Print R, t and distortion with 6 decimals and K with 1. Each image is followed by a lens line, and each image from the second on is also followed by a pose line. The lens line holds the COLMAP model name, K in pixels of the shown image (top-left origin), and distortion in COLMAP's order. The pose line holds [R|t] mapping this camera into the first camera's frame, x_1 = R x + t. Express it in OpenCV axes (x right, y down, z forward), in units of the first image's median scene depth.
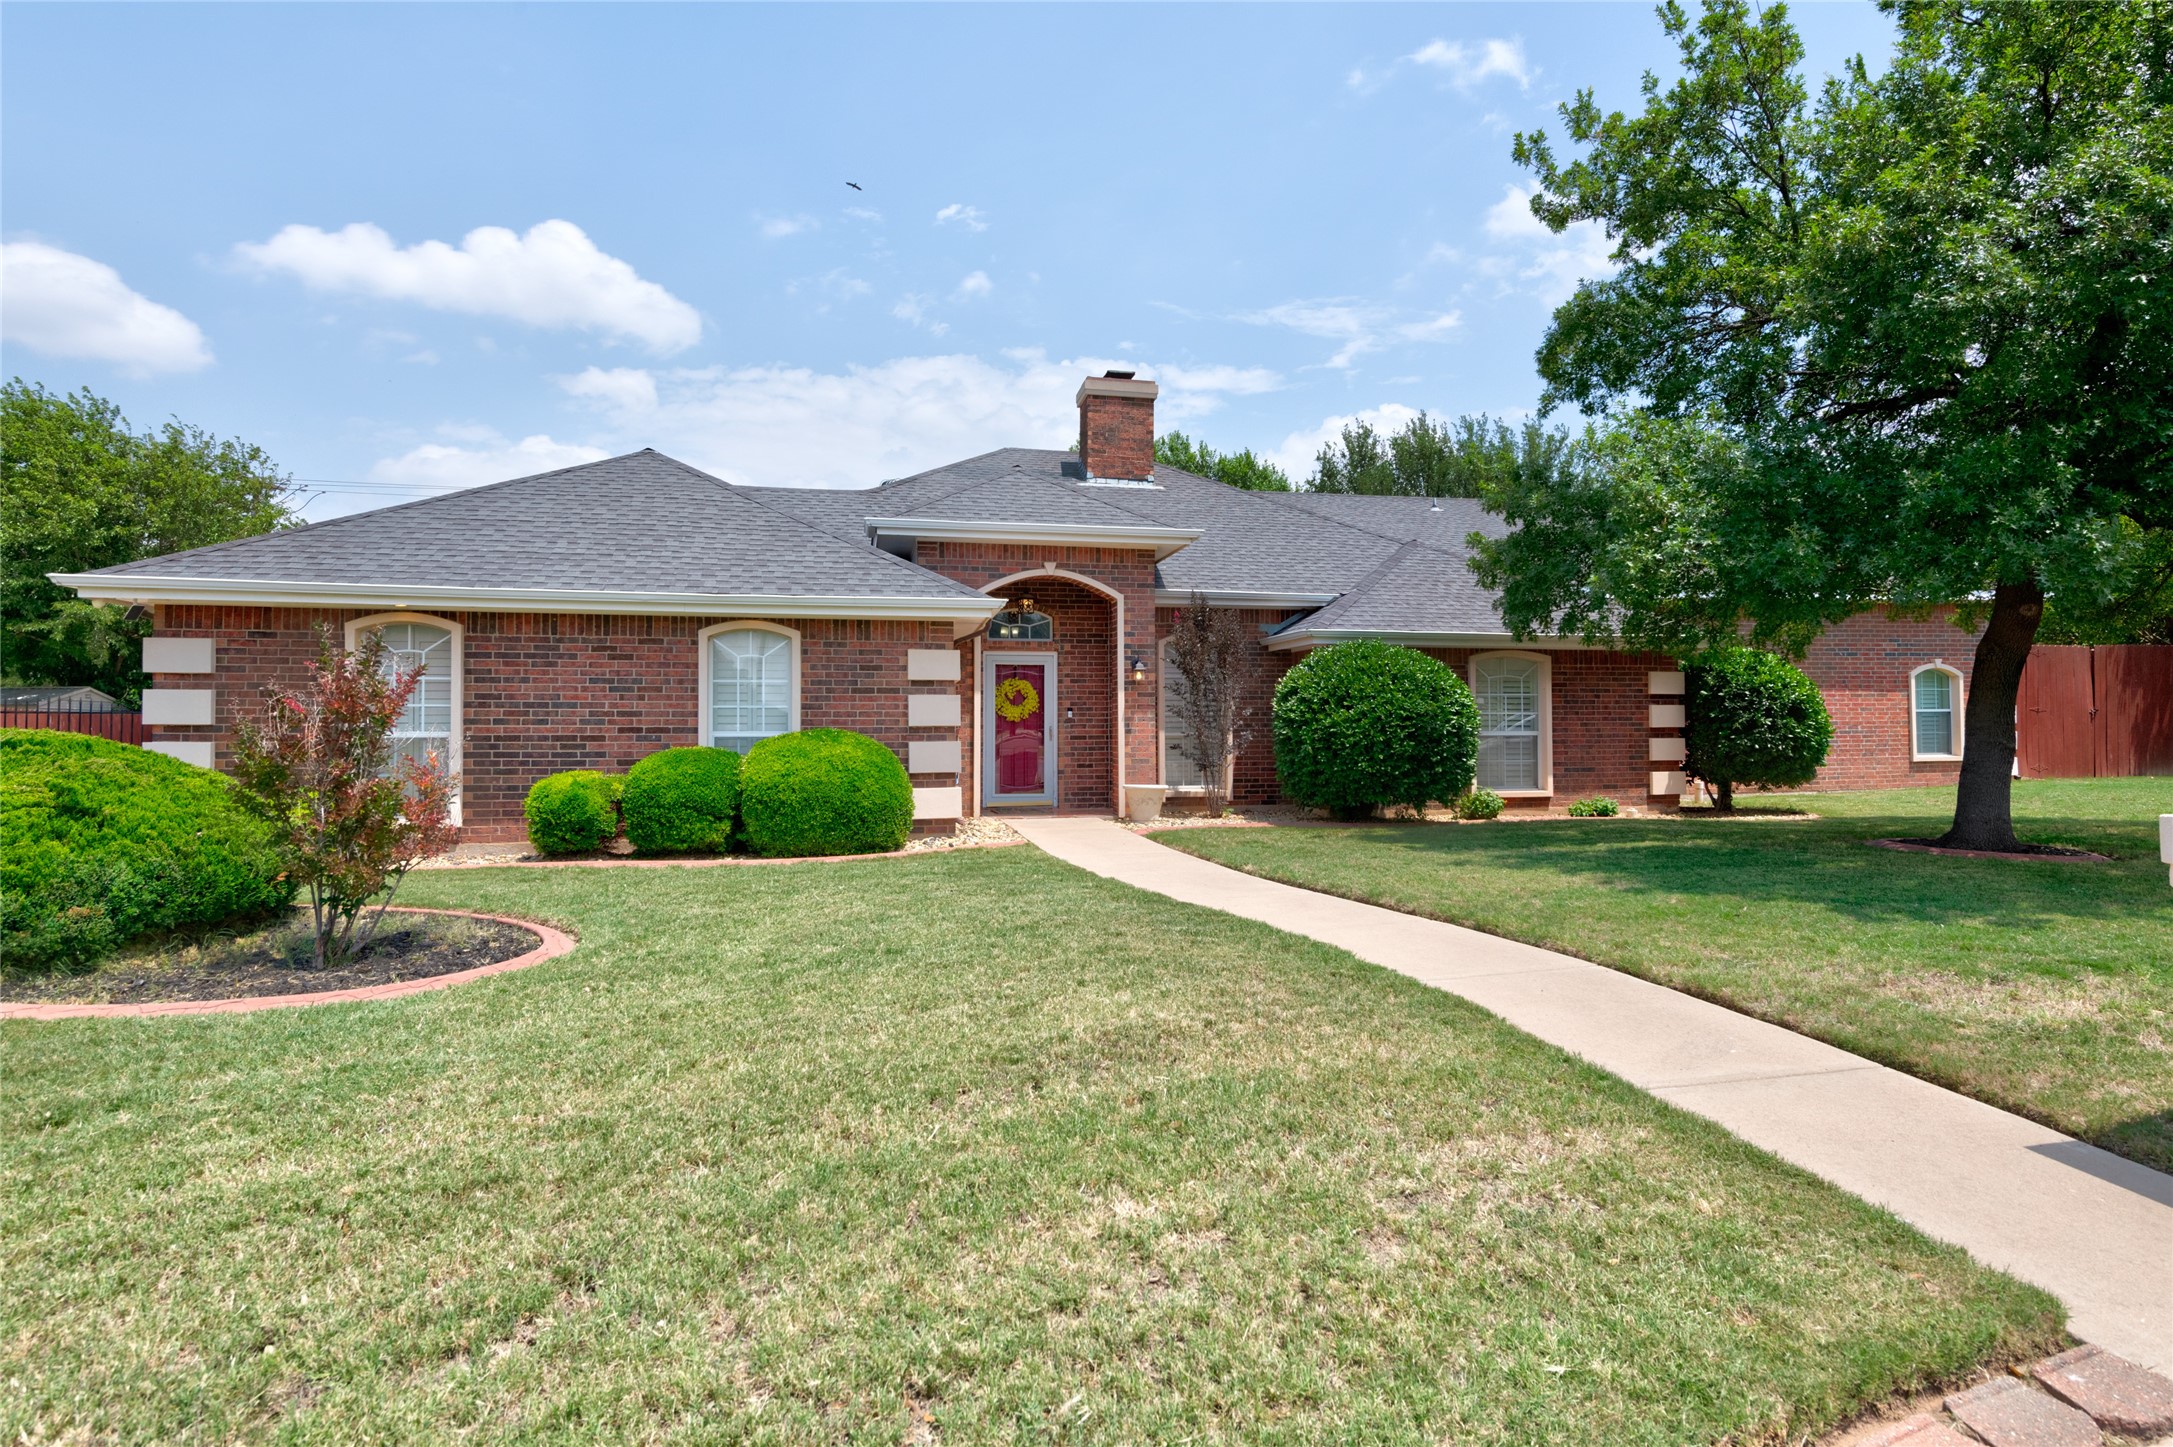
lens RADIAL K [[1144.7, 0, 1095.6], [0, 1144.7, 718.3], [0, 0, 1]] dist [0.001250, -0.000683]
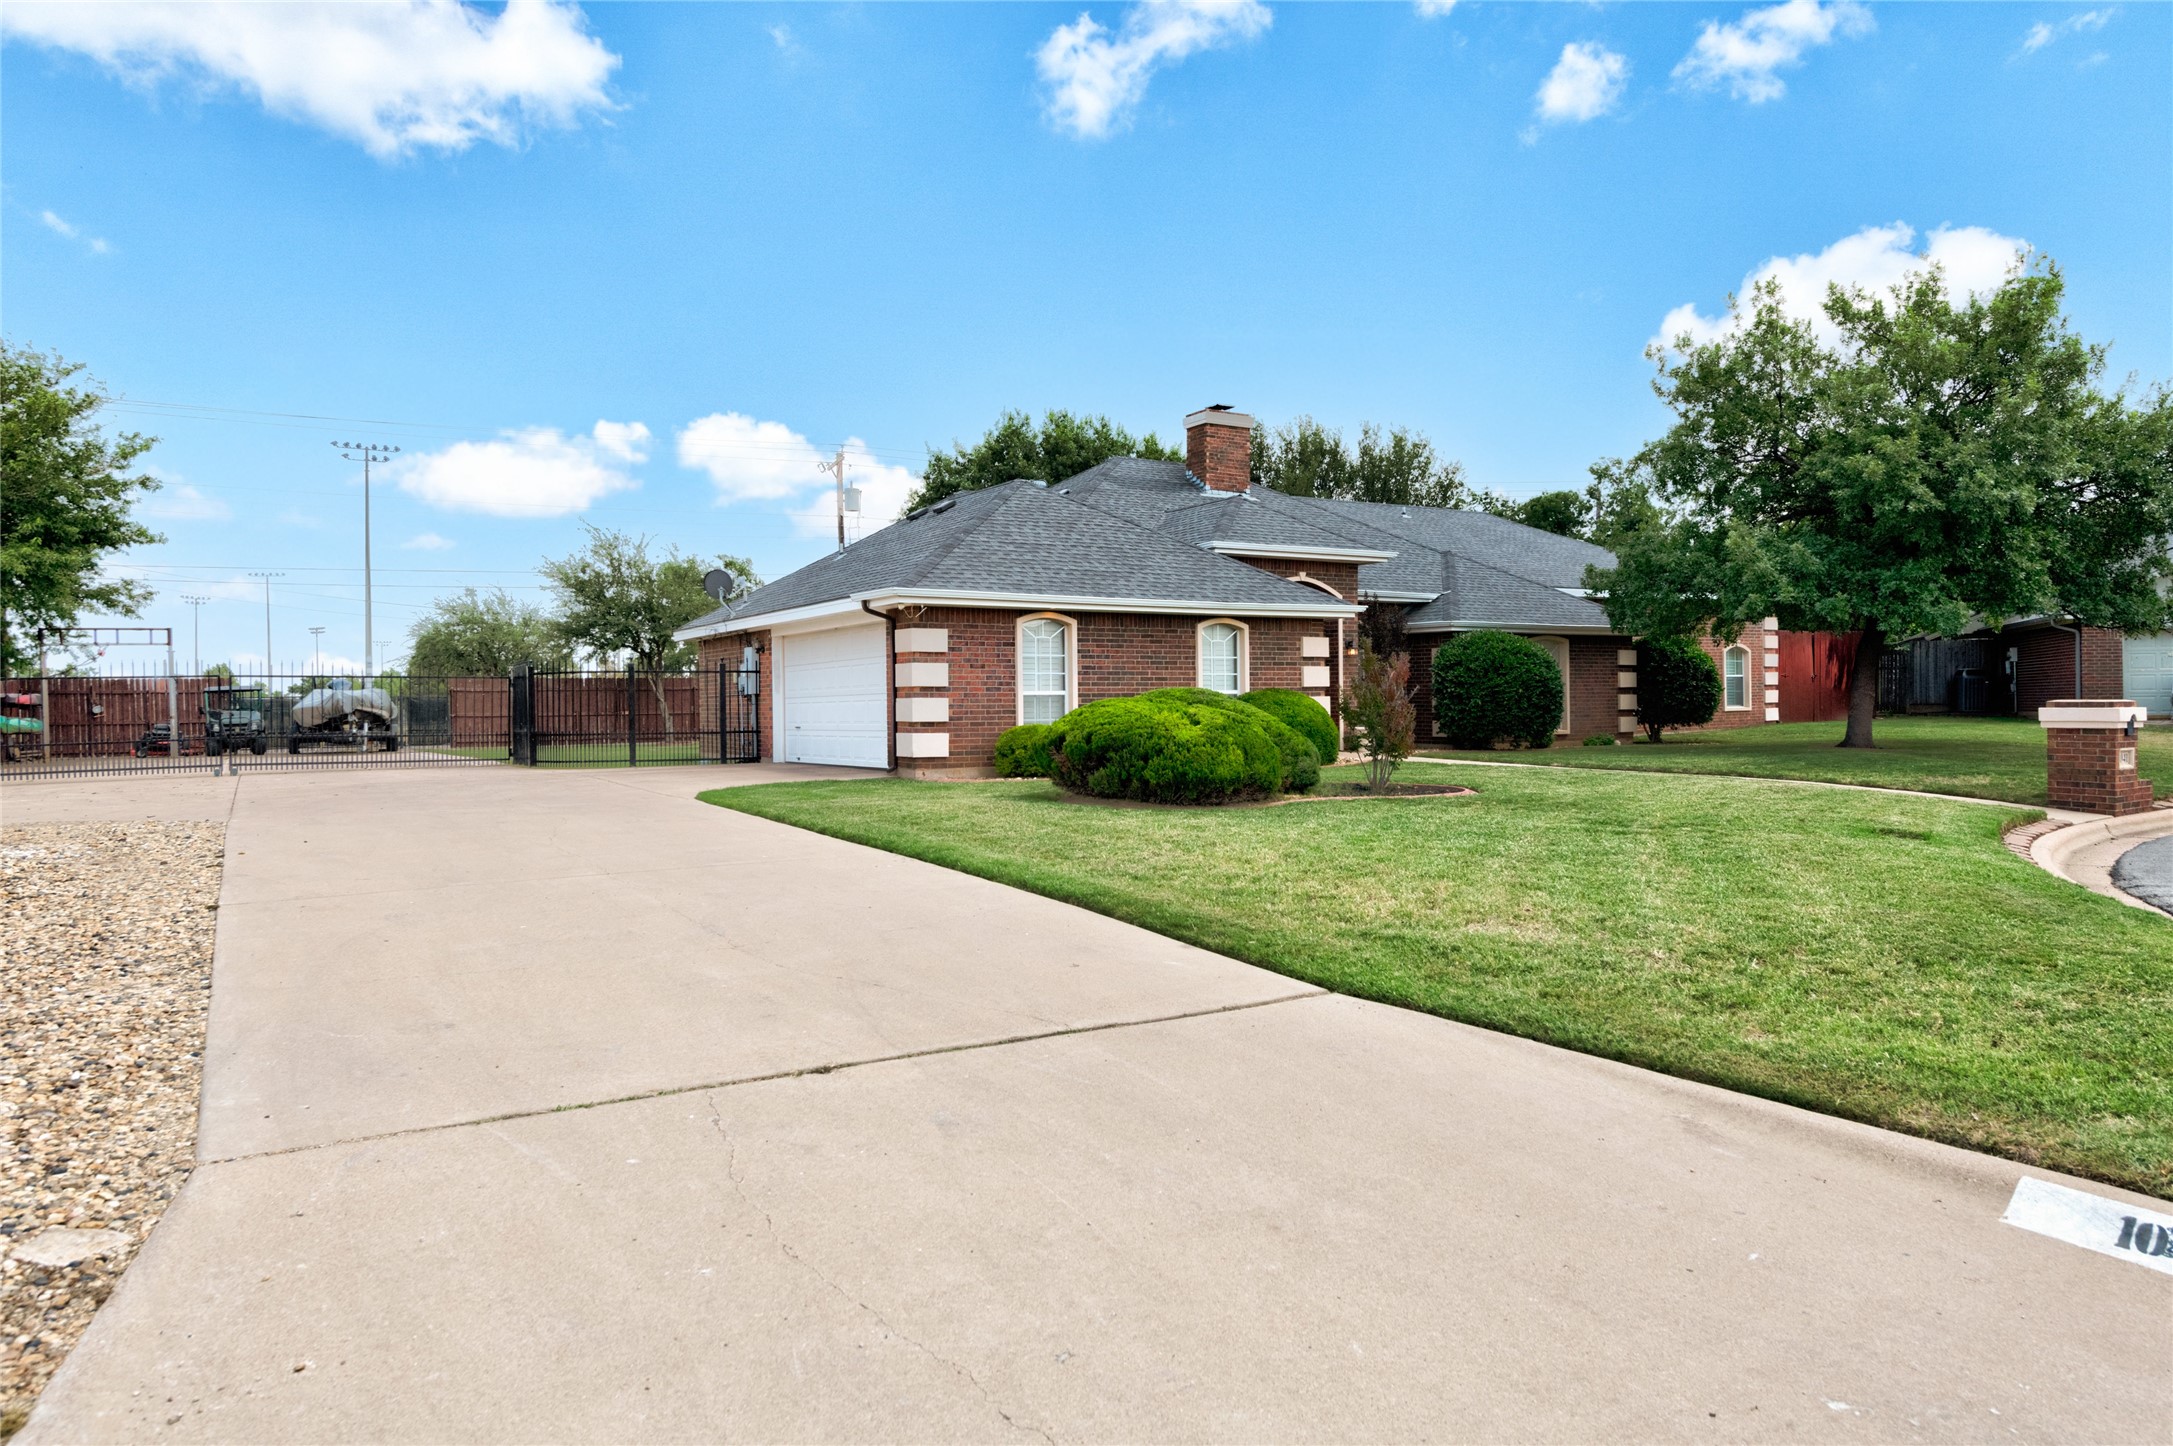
lens RADIAL K [[1430.7, 0, 1087.6], [0, 1430.7, 718.2], [0, 0, 1]] dist [0.000134, -0.000044]
pose [[0.943823, -0.011191, 0.330262, -1.069977], [0.004261, 0.999755, 0.021701, 0.006427], [-0.330424, -0.019075, 0.943640, -0.721499]]
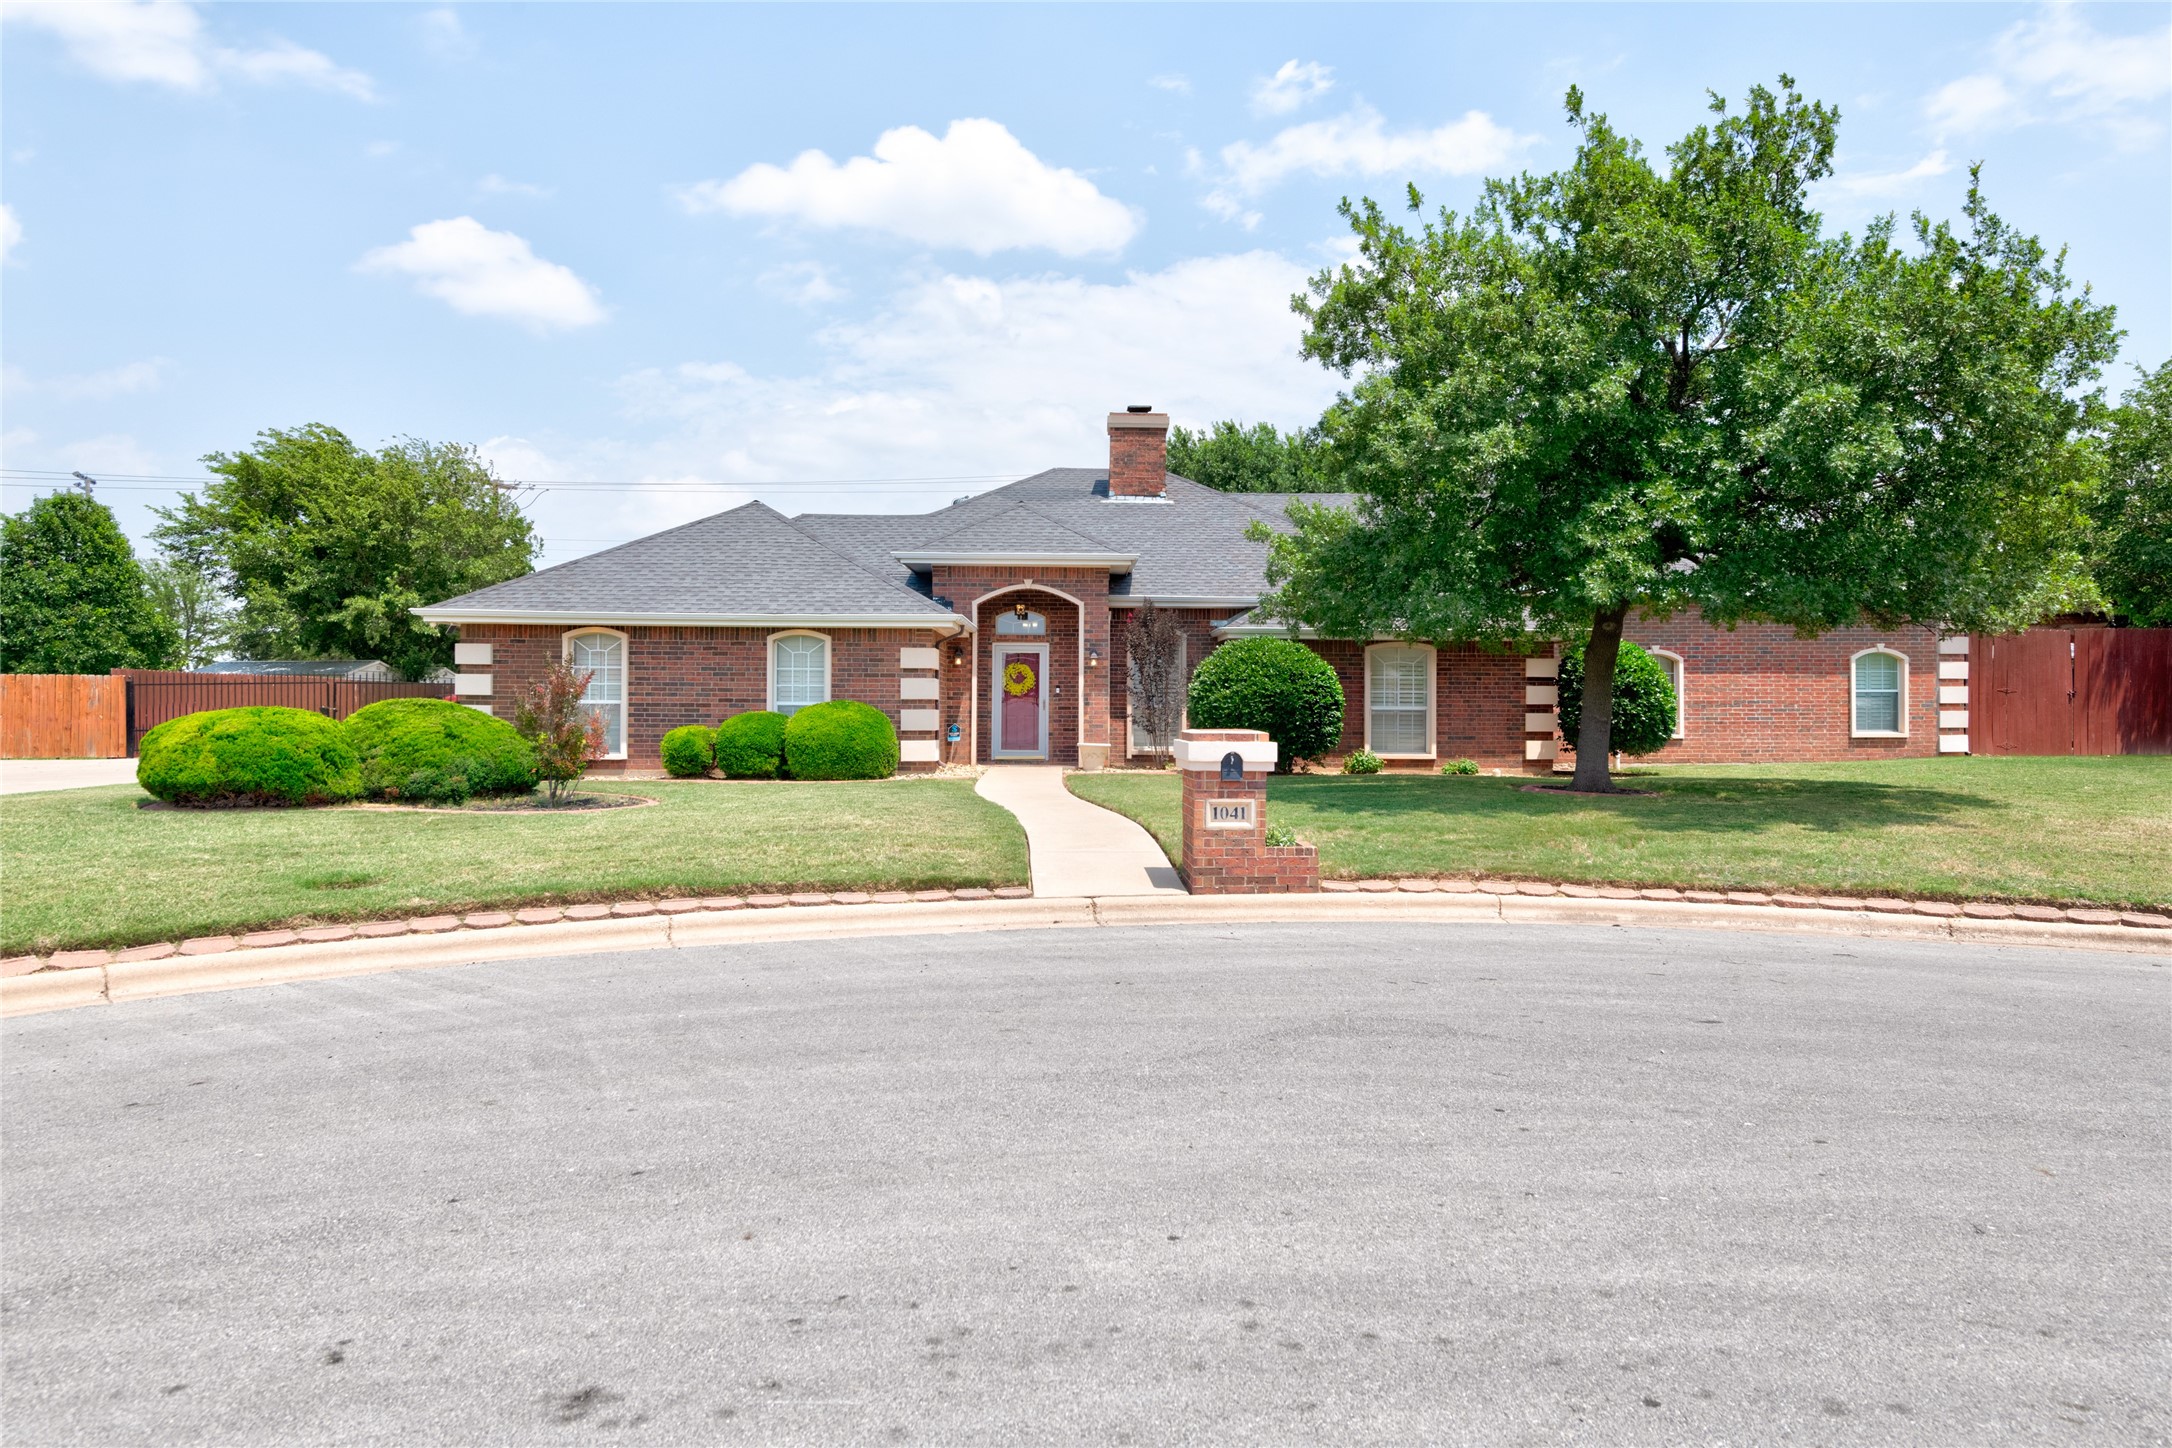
lens RADIAL K [[1294.9, 0, 1084.1], [0, 1294.9, 723.3], [0, 0, 1]] dist [-0.004317, -0.000063]
pose [[0.979787, 0.011721, -0.199698, 0.408295], [-0.006163, 0.999577, 0.028432, -0.011053], [0.199947, -0.026627, 0.979445, -0.609701]]
